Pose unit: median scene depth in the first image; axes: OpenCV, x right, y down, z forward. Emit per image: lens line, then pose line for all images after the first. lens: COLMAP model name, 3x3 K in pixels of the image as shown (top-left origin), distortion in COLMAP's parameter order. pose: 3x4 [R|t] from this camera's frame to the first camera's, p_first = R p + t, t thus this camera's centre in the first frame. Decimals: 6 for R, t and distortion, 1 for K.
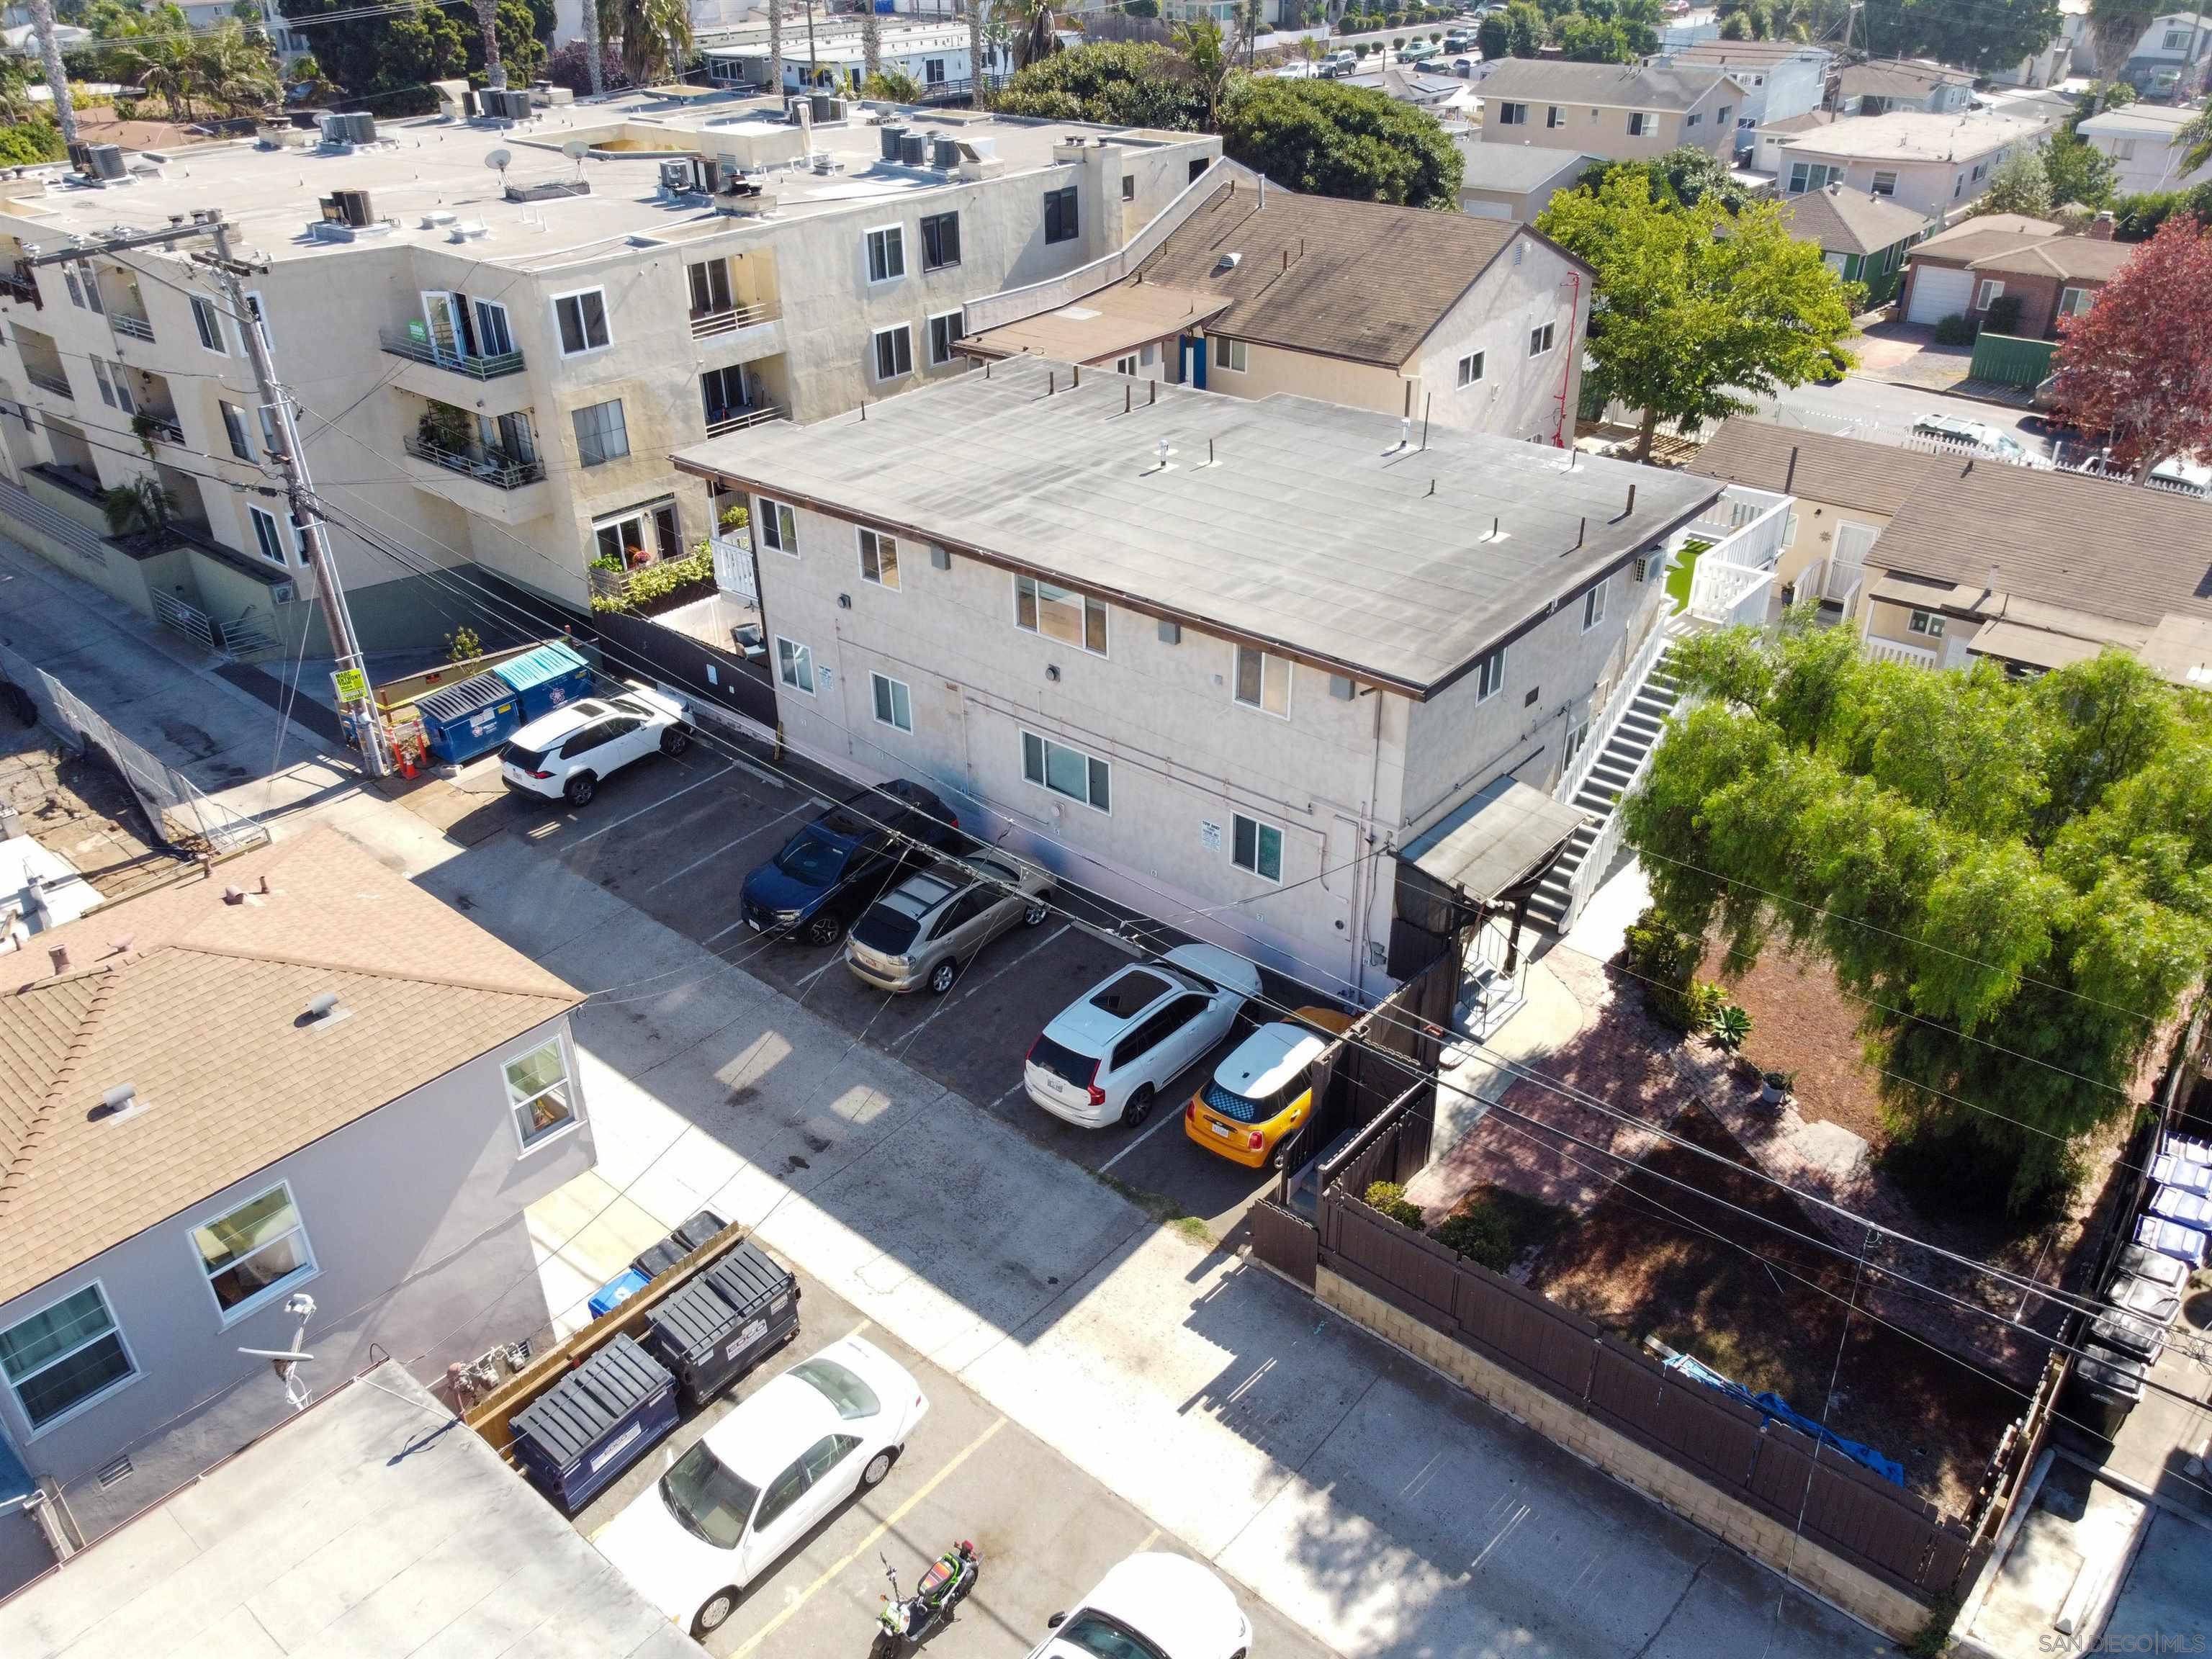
lens RADIAL K [[1682.0, 0, 1123.6], [0, 1682.0, 844.5], [0, 0, 1]] dist [-0.012859, 0.003165]
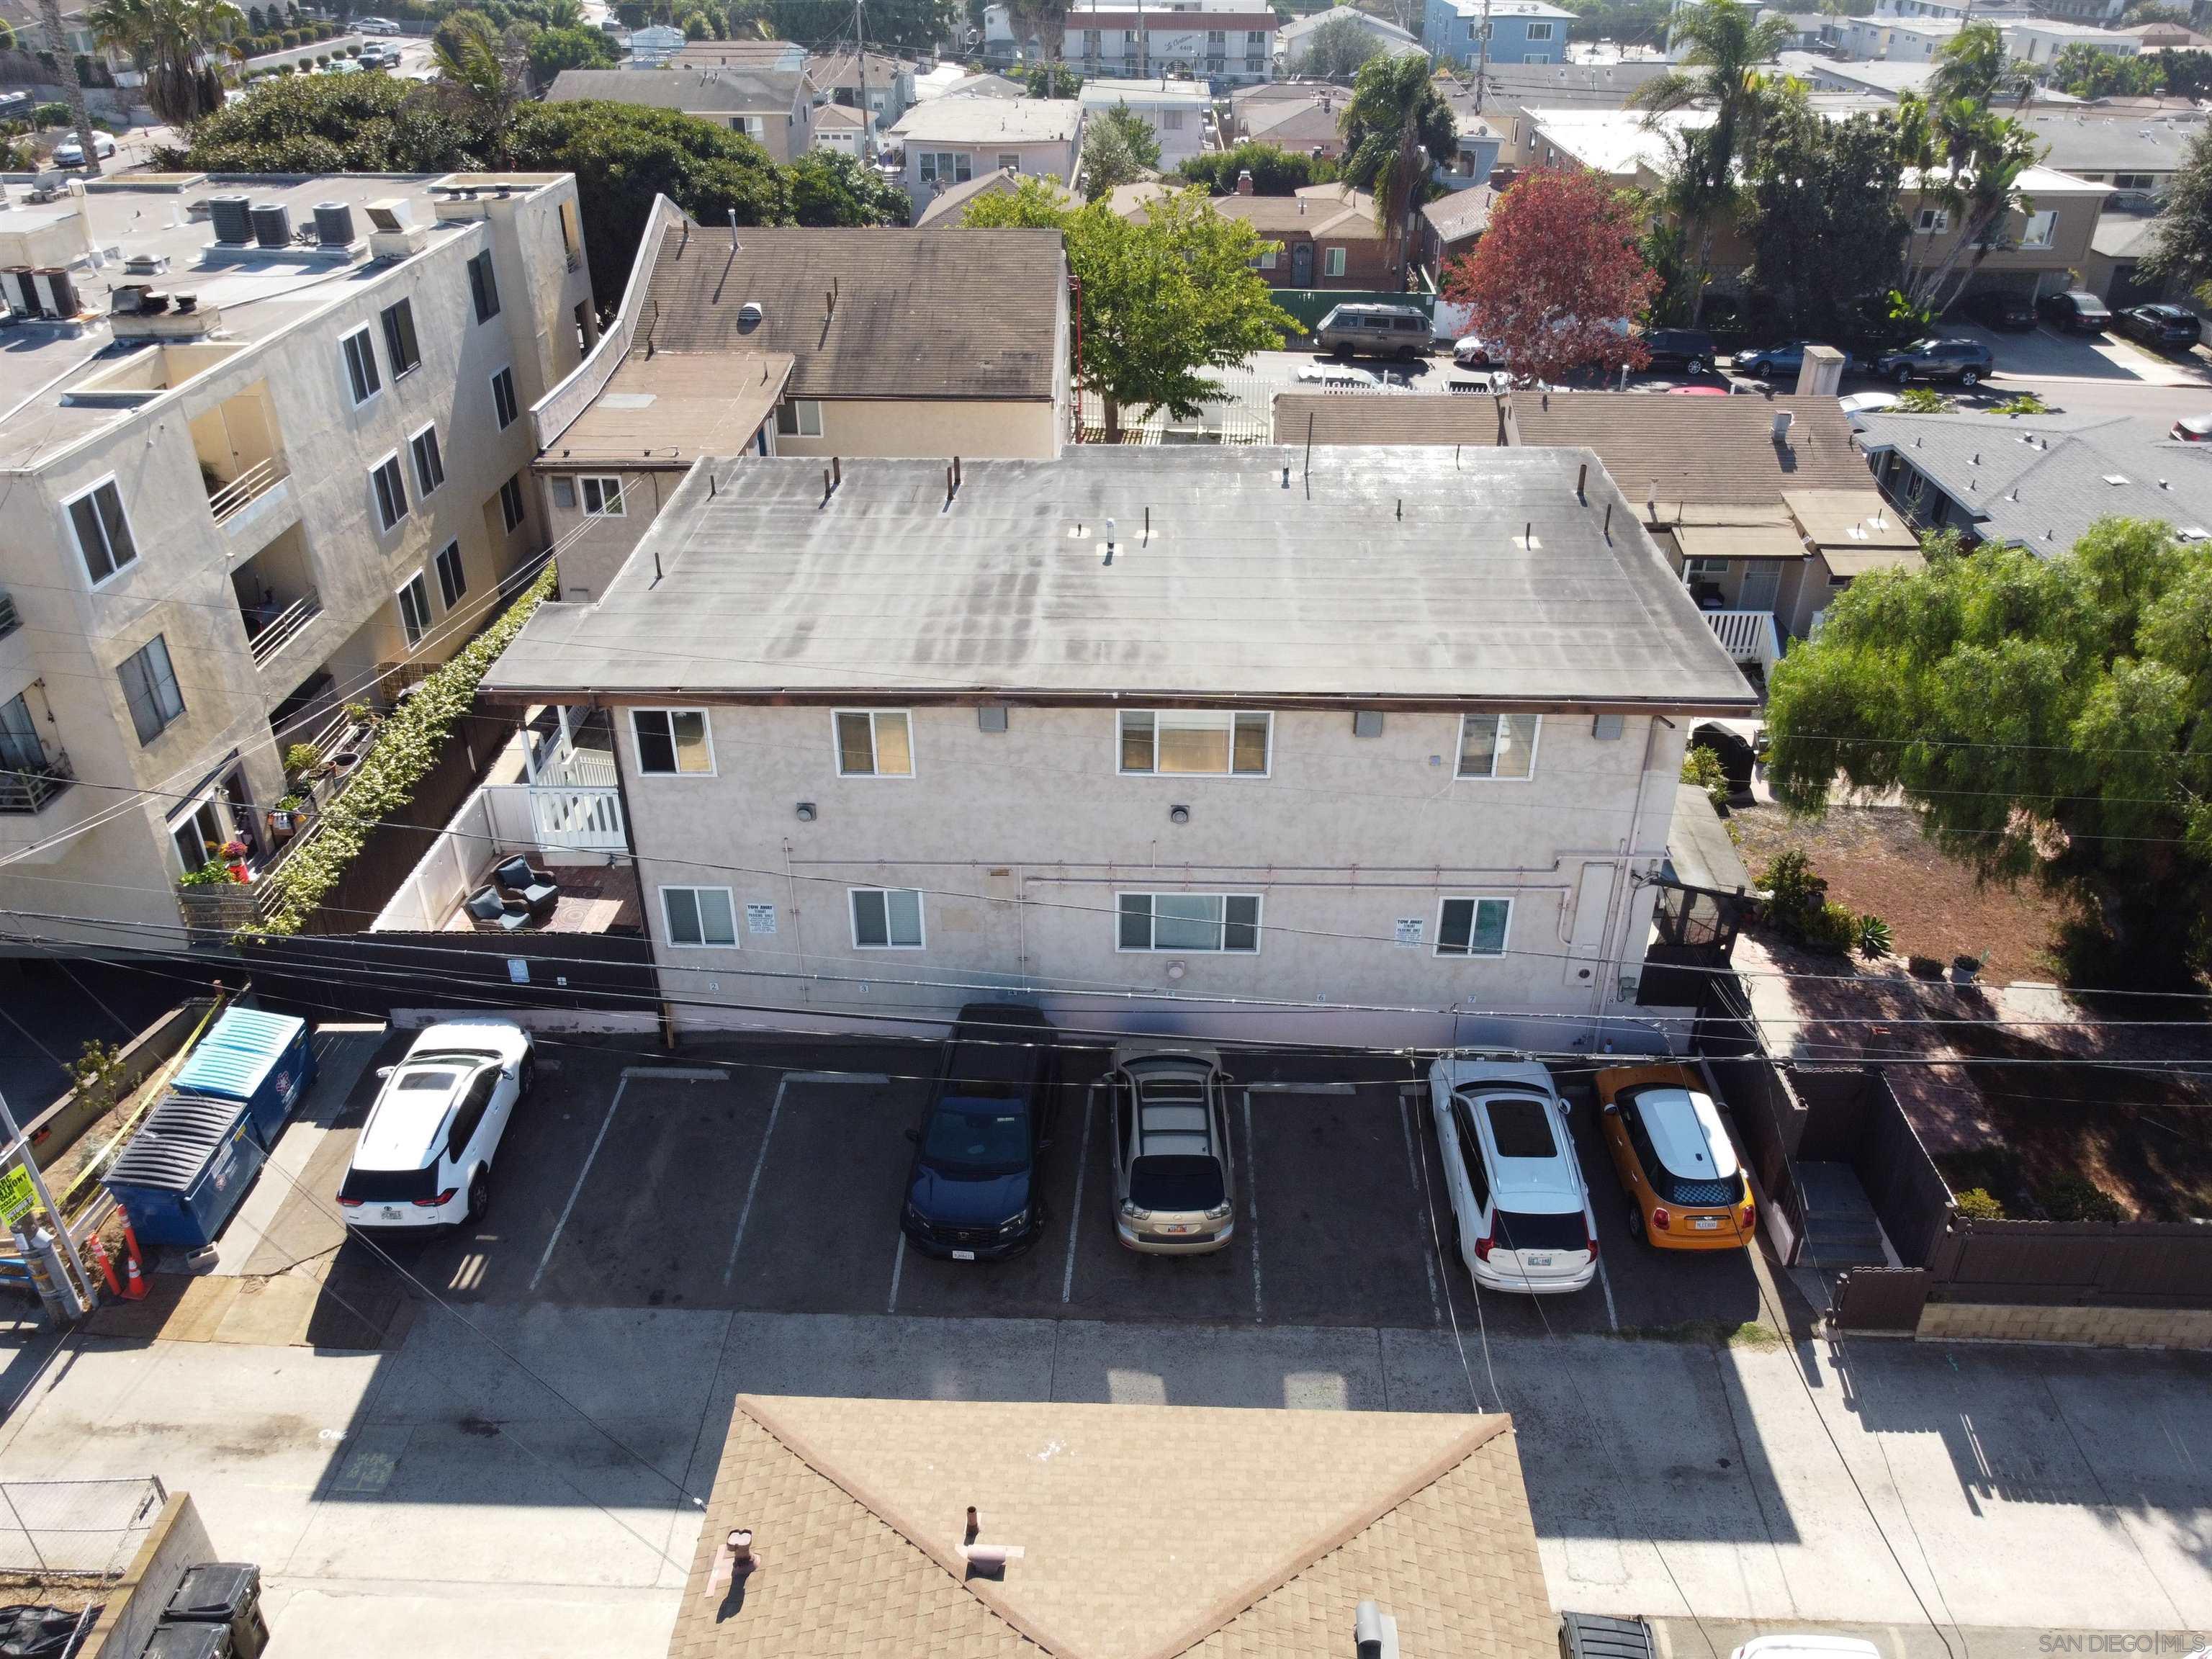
lens RADIAL K [[1682.0, 0, 1123.6], [0, 1682.0, 844.5], [0, 0, 1]] dist [-0.012859, 0.003165]
pose [[0.778383, -0.306724, 0.547759, -0.461326], [0.308303, 0.946822, 0.092076, -0.152709], [-0.546872, 0.097206, 0.831554, 0.291875]]
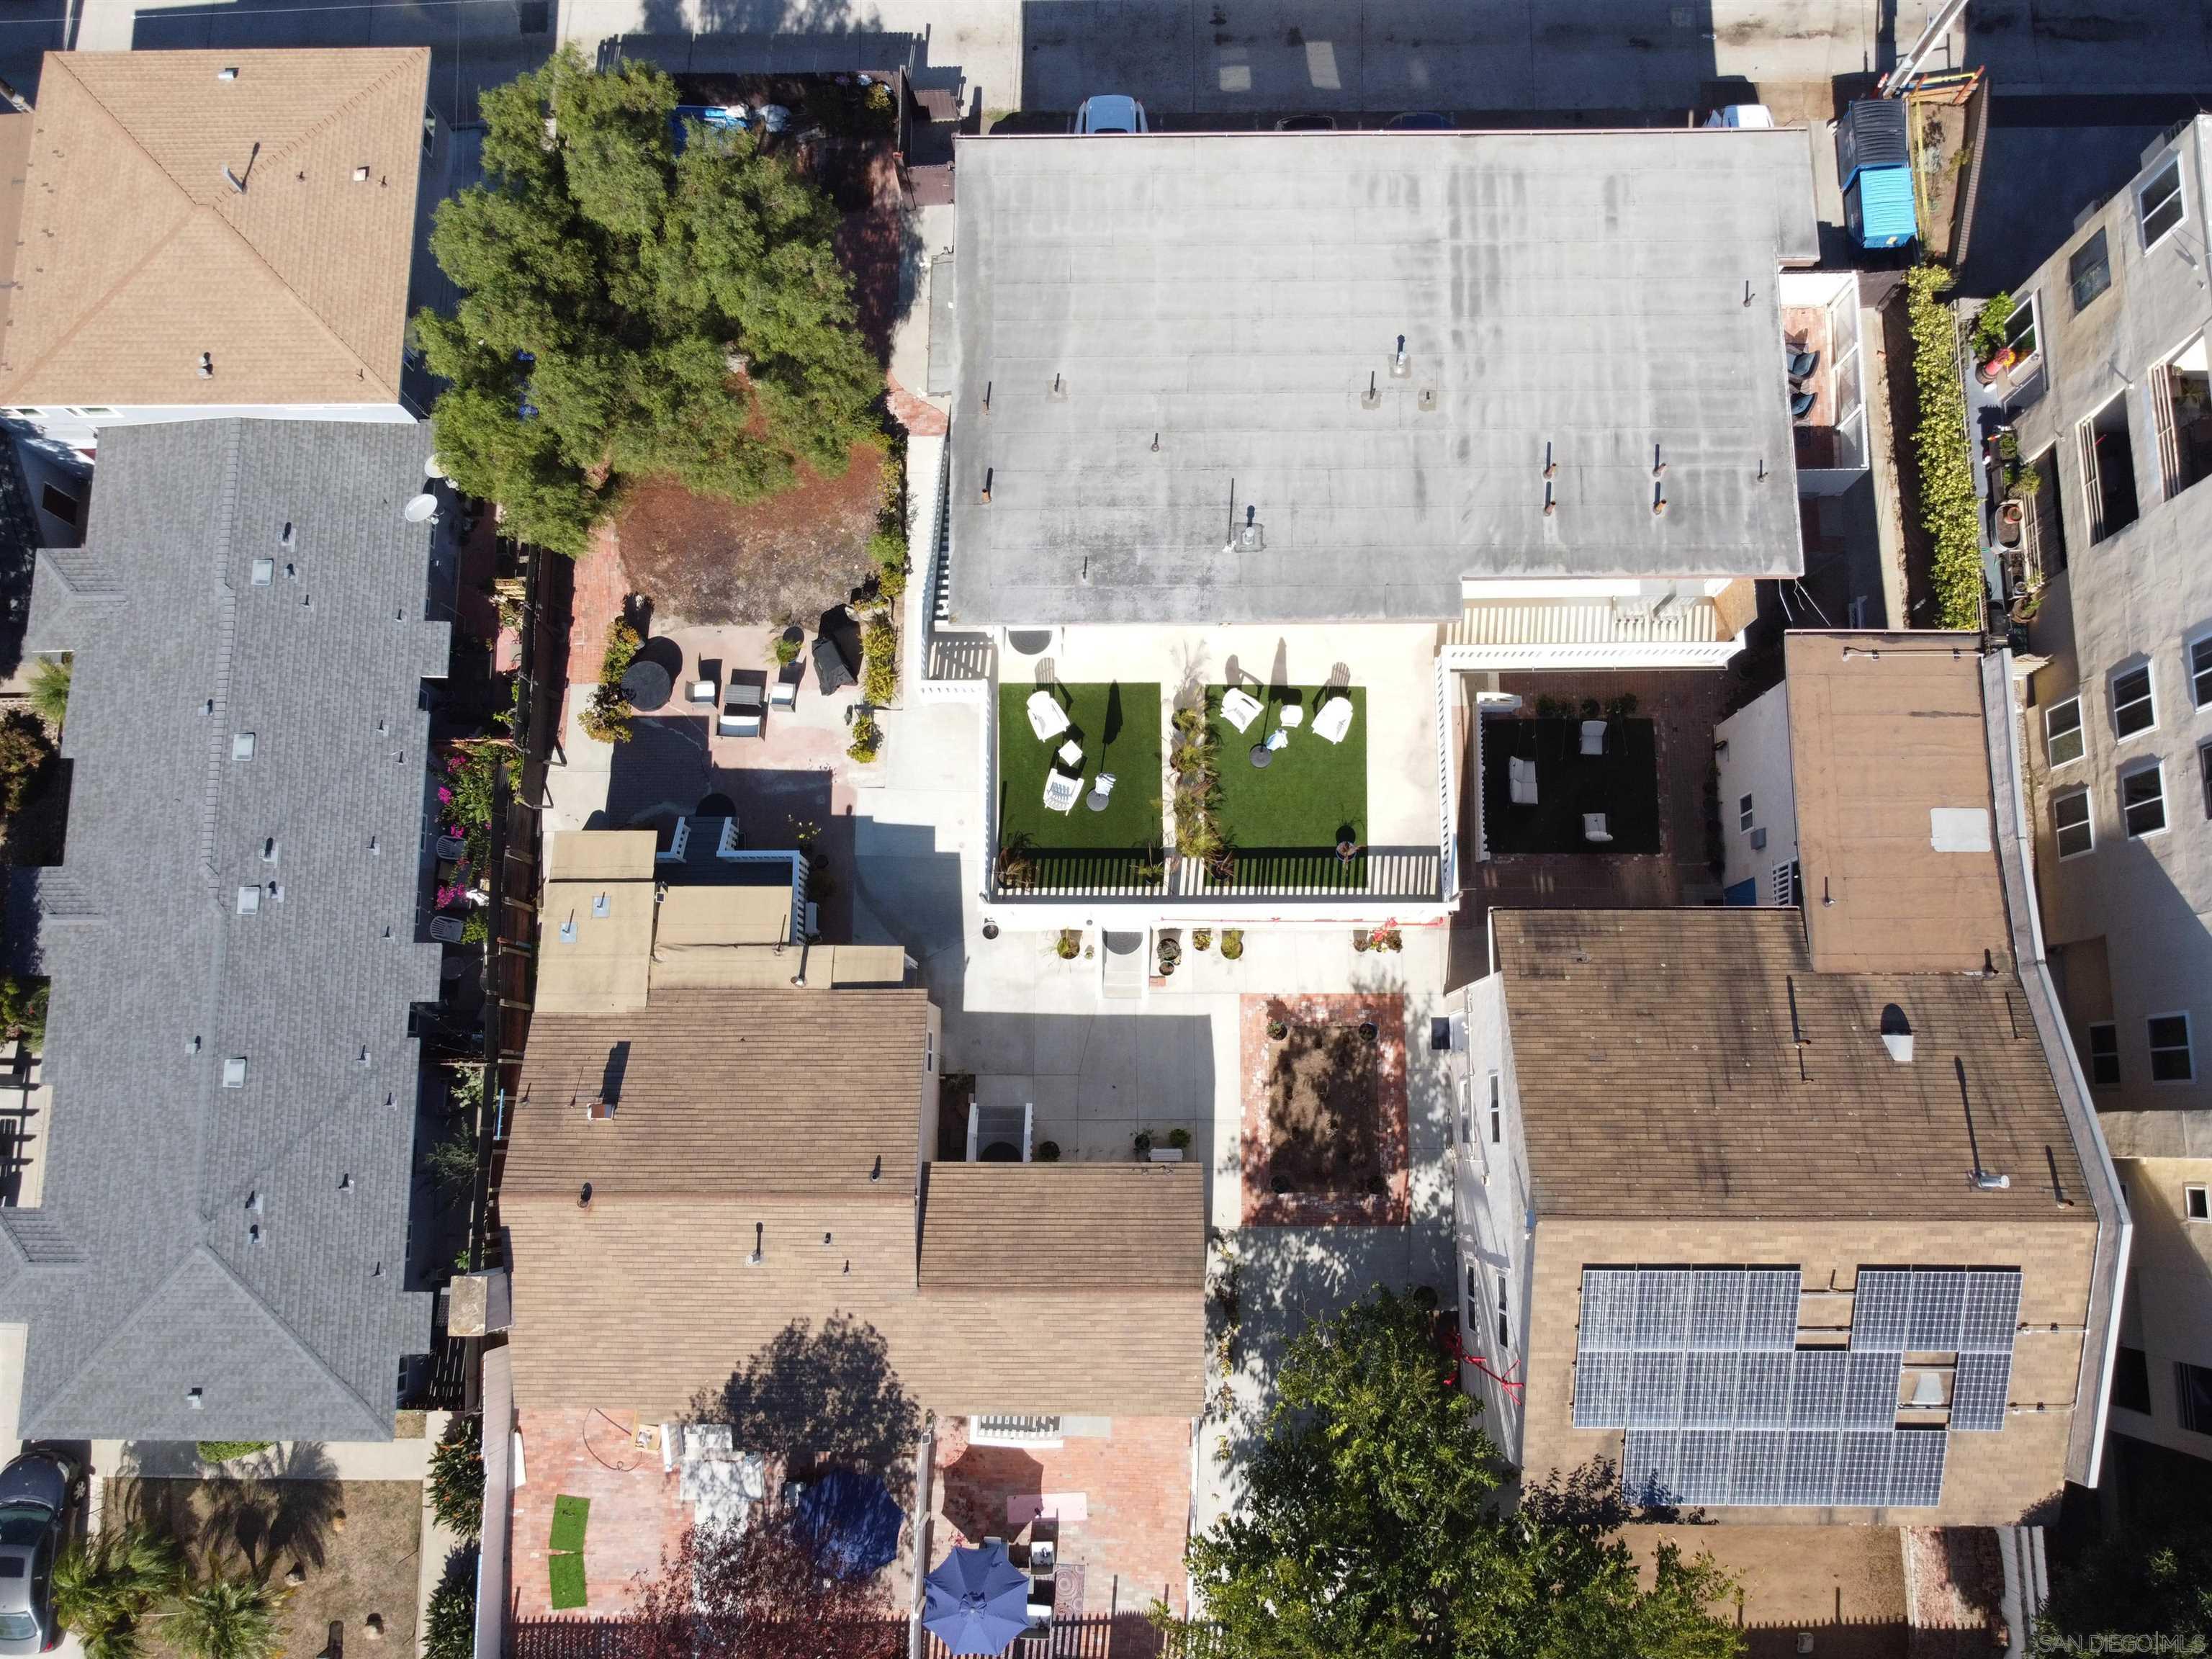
lens RADIAL K [[1686.5, 0, 1120.3], [0, 1686.5, 845.9], [0, 0, 1]] dist [-0.001201, -0.000976]
pose [[-0.764328, 0.638720, -0.088546, 0.422076], [-0.309200, -0.242528, 0.919552, -1.156947], [0.565861, 0.730217, 0.382863, 0.687702]]
